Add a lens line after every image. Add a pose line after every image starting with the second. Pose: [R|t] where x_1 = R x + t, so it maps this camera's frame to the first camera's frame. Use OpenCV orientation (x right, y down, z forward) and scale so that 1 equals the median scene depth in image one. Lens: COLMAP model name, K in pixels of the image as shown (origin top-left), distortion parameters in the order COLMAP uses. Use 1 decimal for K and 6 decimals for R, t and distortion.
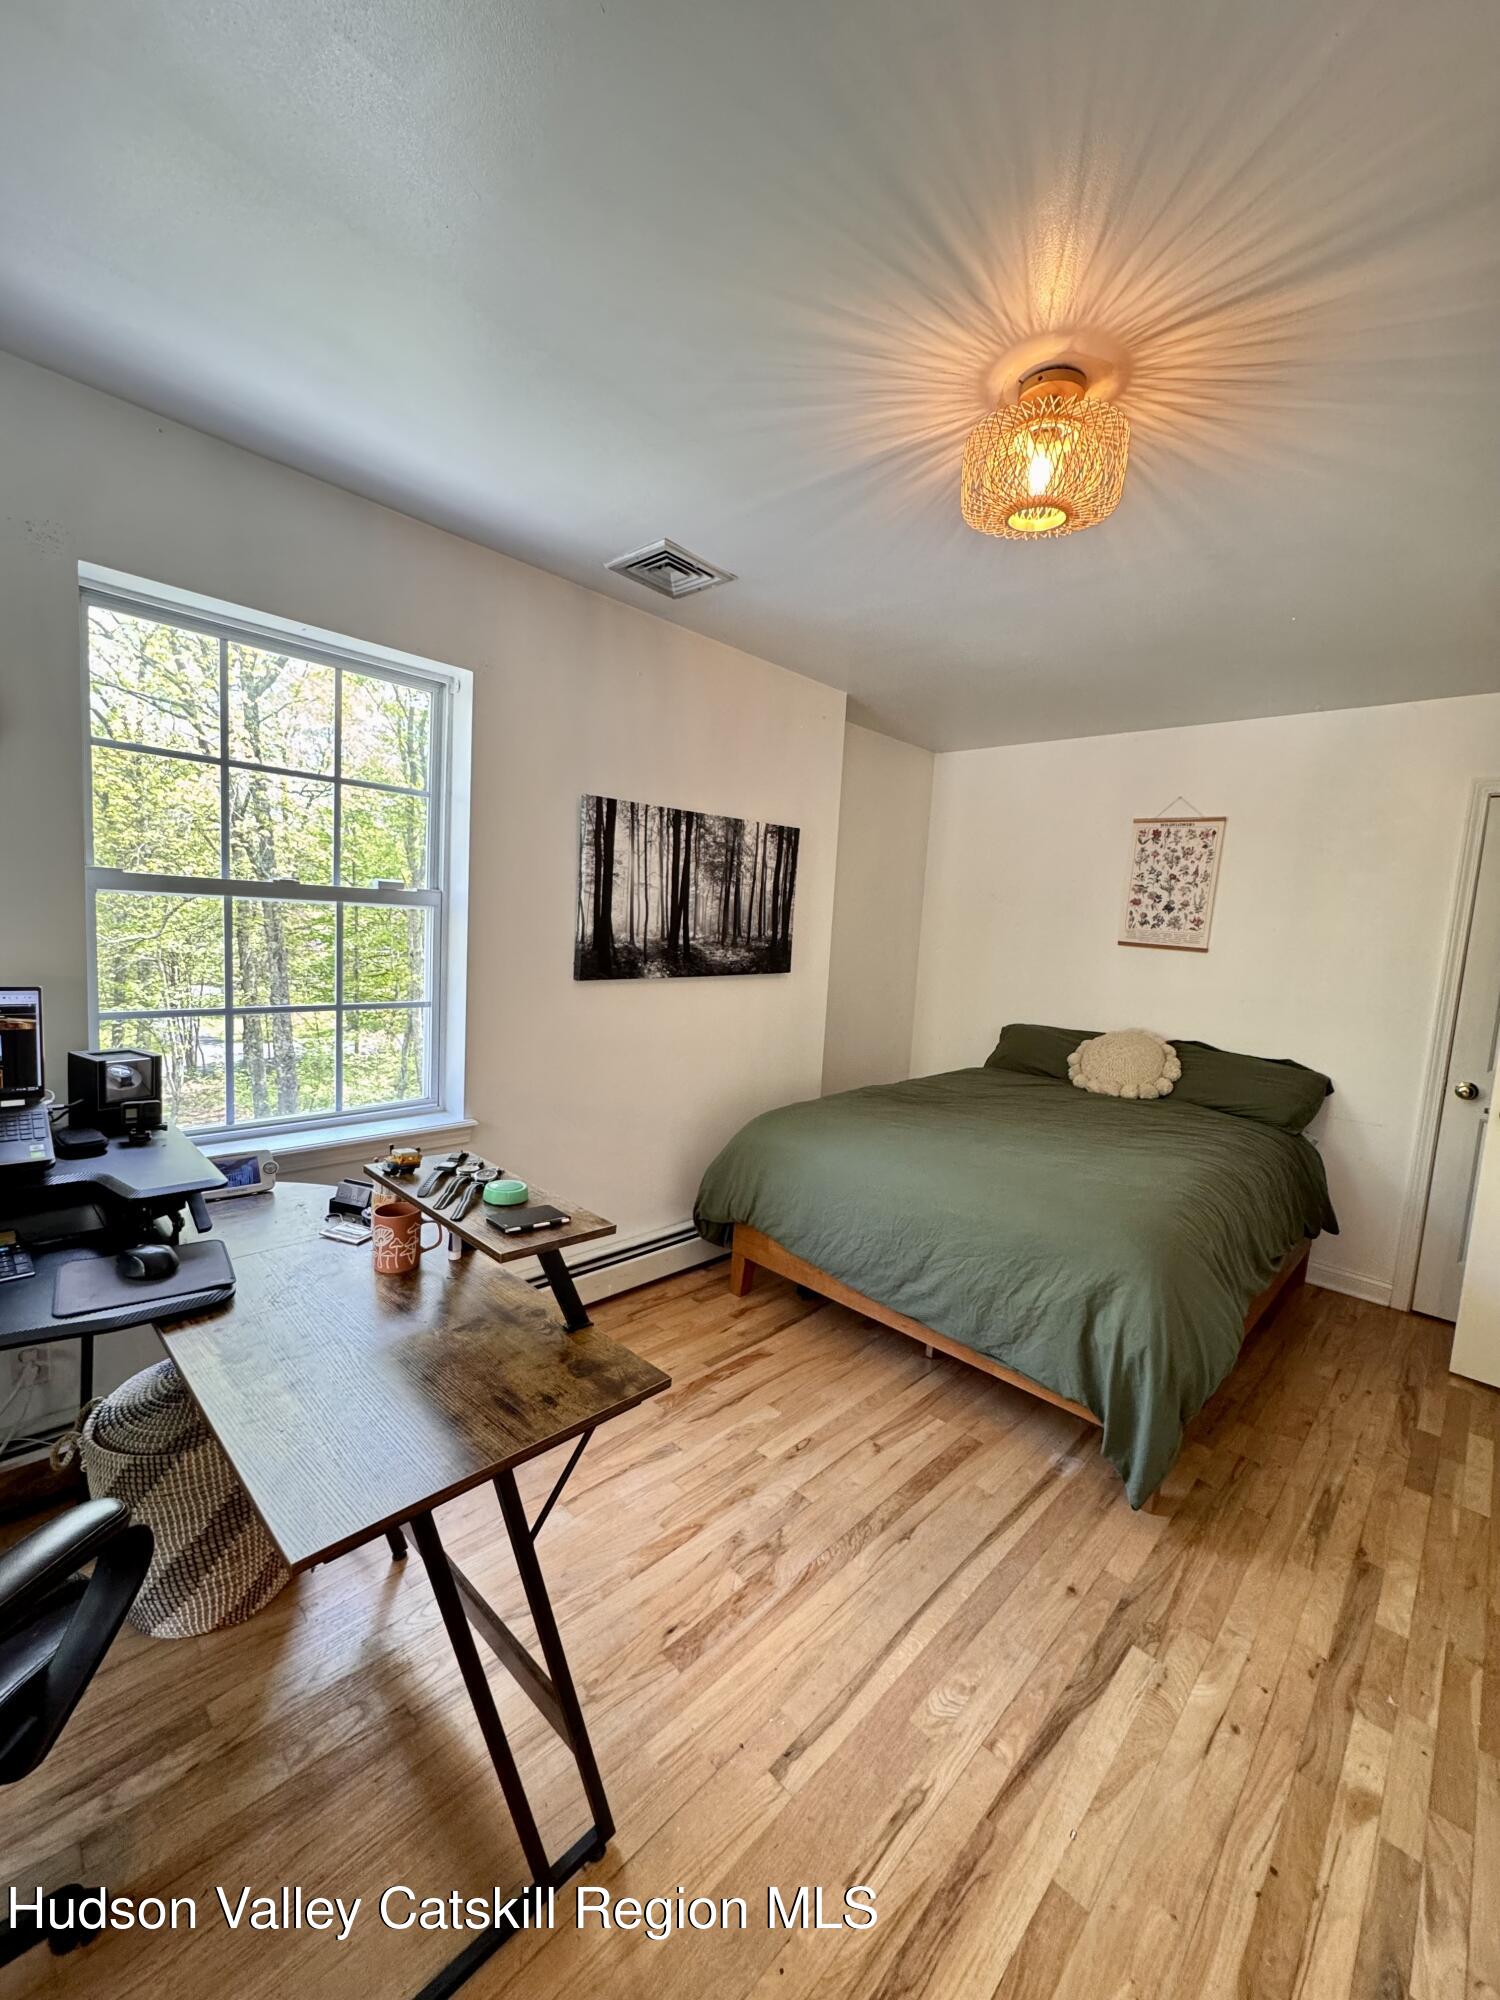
lens RADIAL K [[803.2, 0, 753.8], [0, 803.2, 1000.3], [0, 0, 1]] dist [-0.003255, 0.001186]
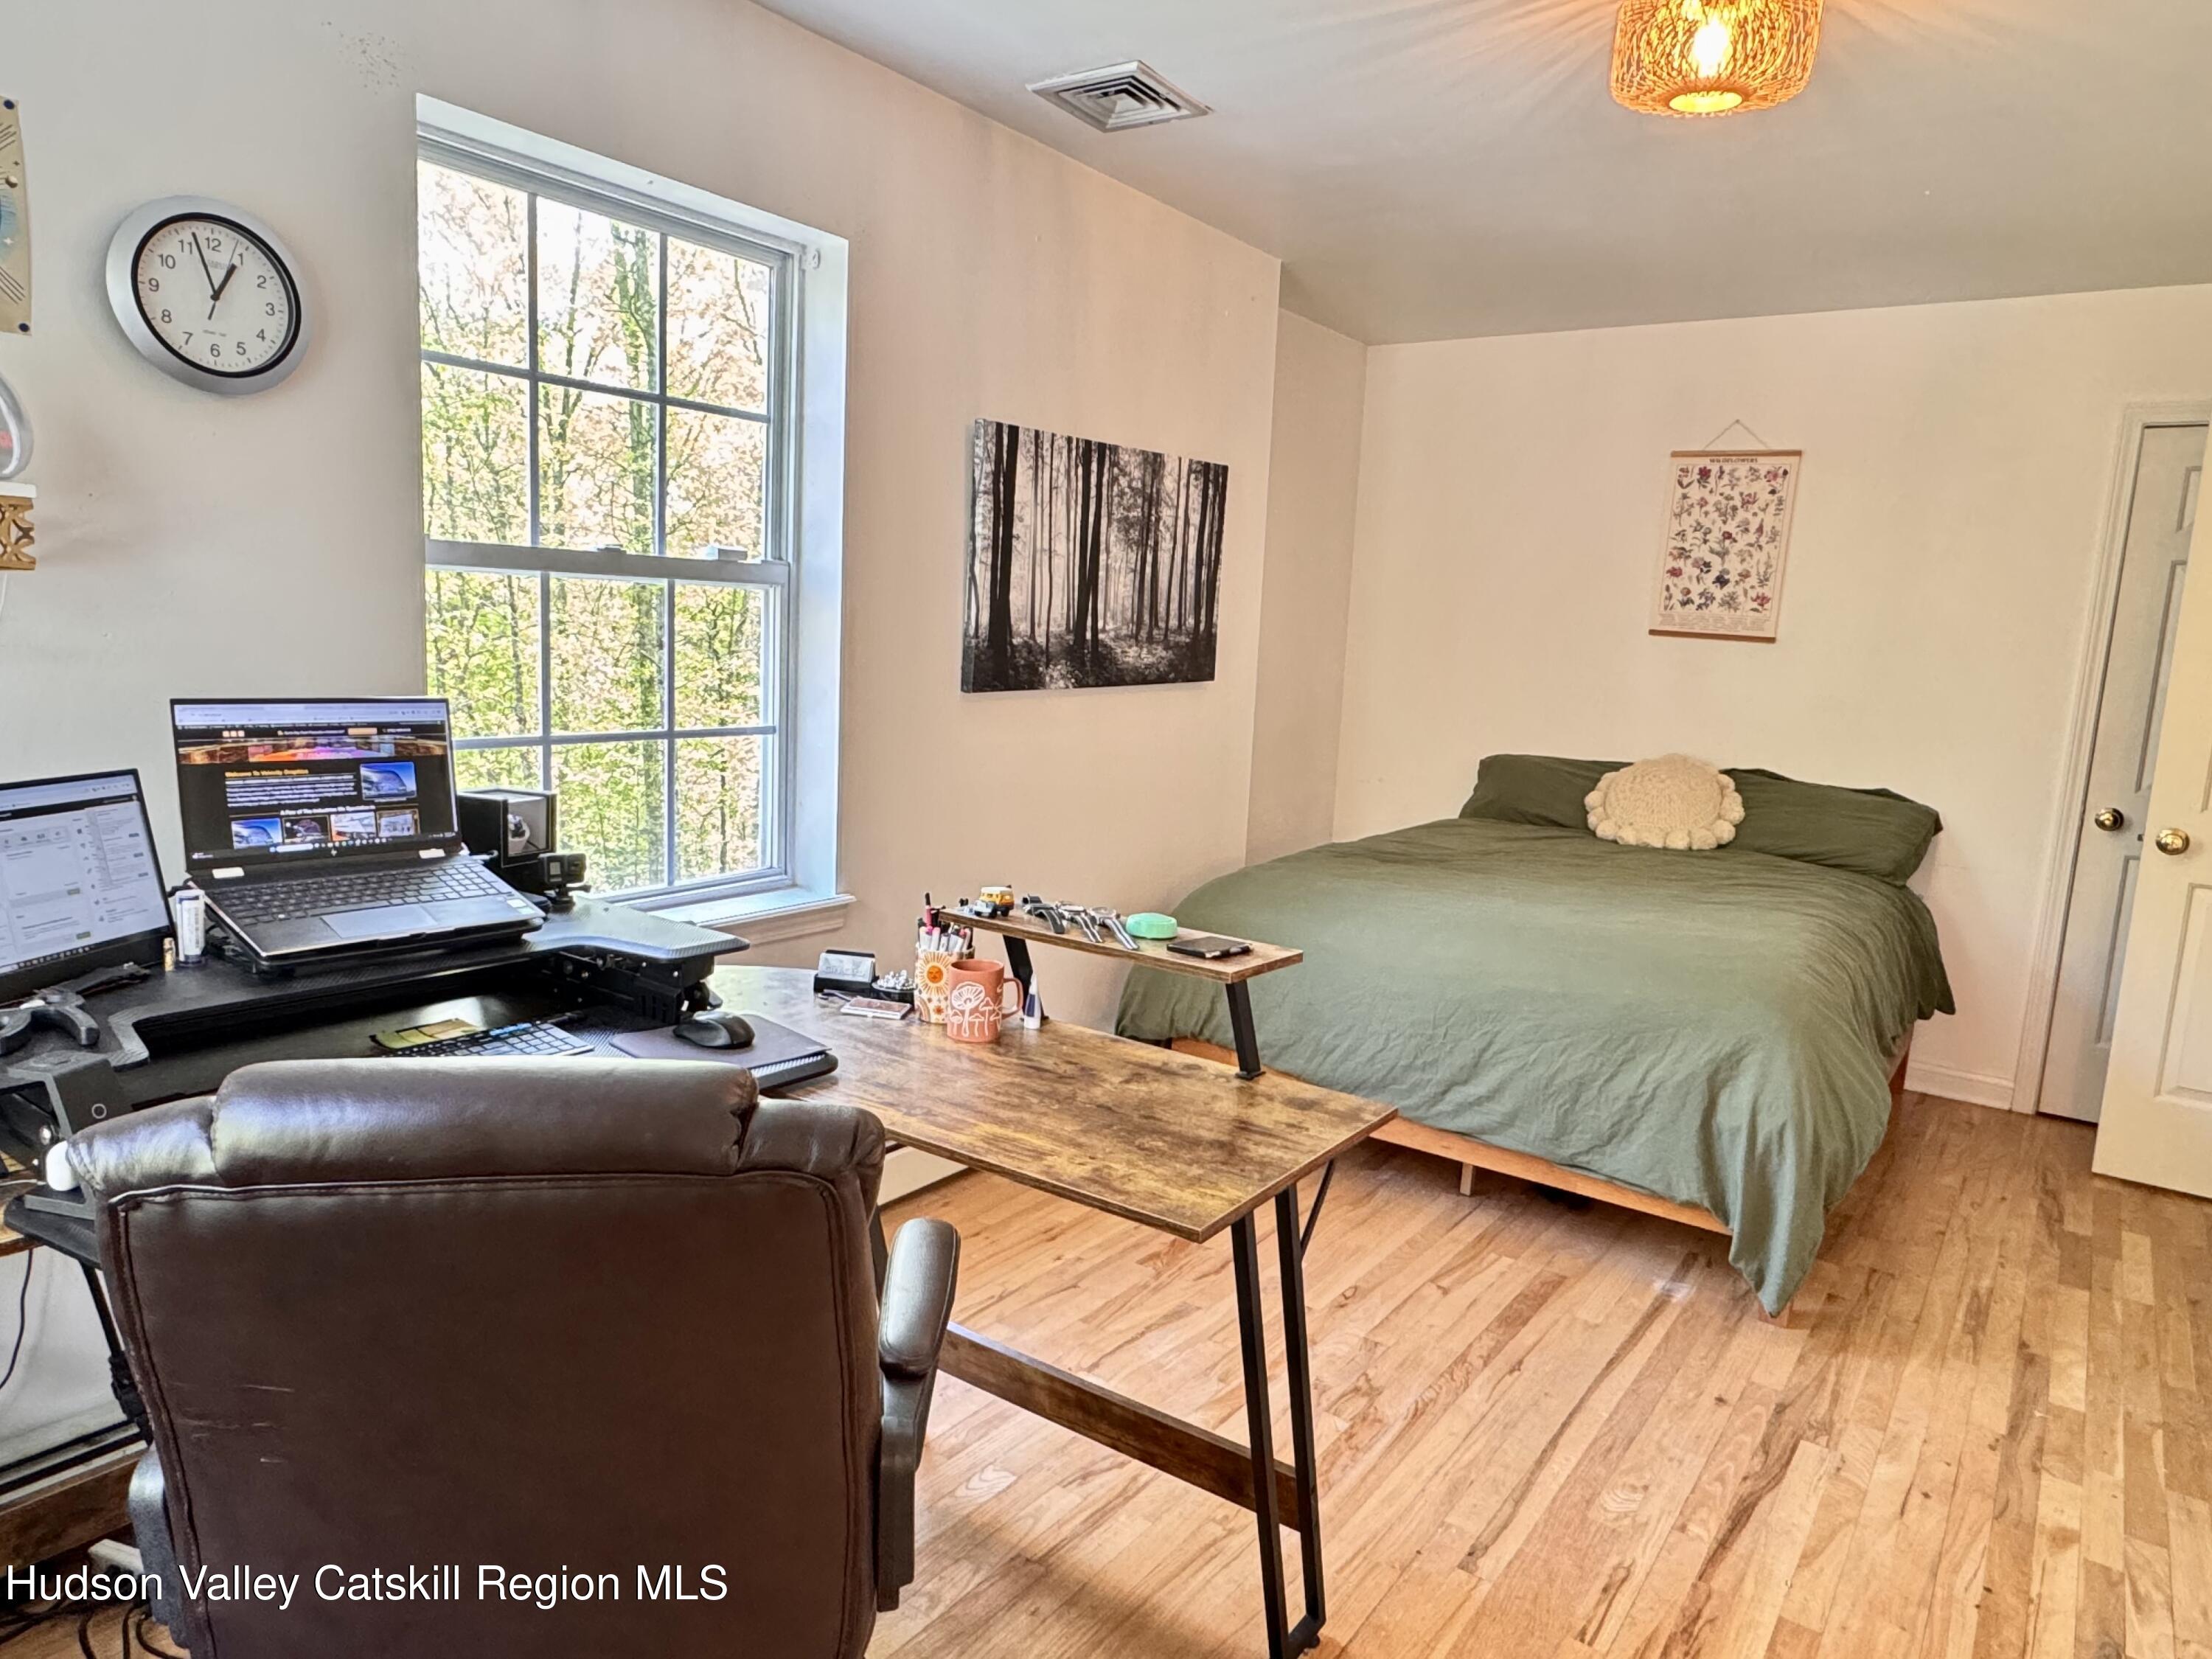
lens RADIAL K [[1412.3, 0, 1104.2], [0, 1412.3, 825.6], [0, 0, 1]] dist [-0.002309, 0.006101]
pose [[0.989705, -0.031959, 0.139505, -0.320028], [0.024556, 0.998214, 0.054464, 0.030110], [-0.140997, -0.050478, 0.988722, -0.252397]]
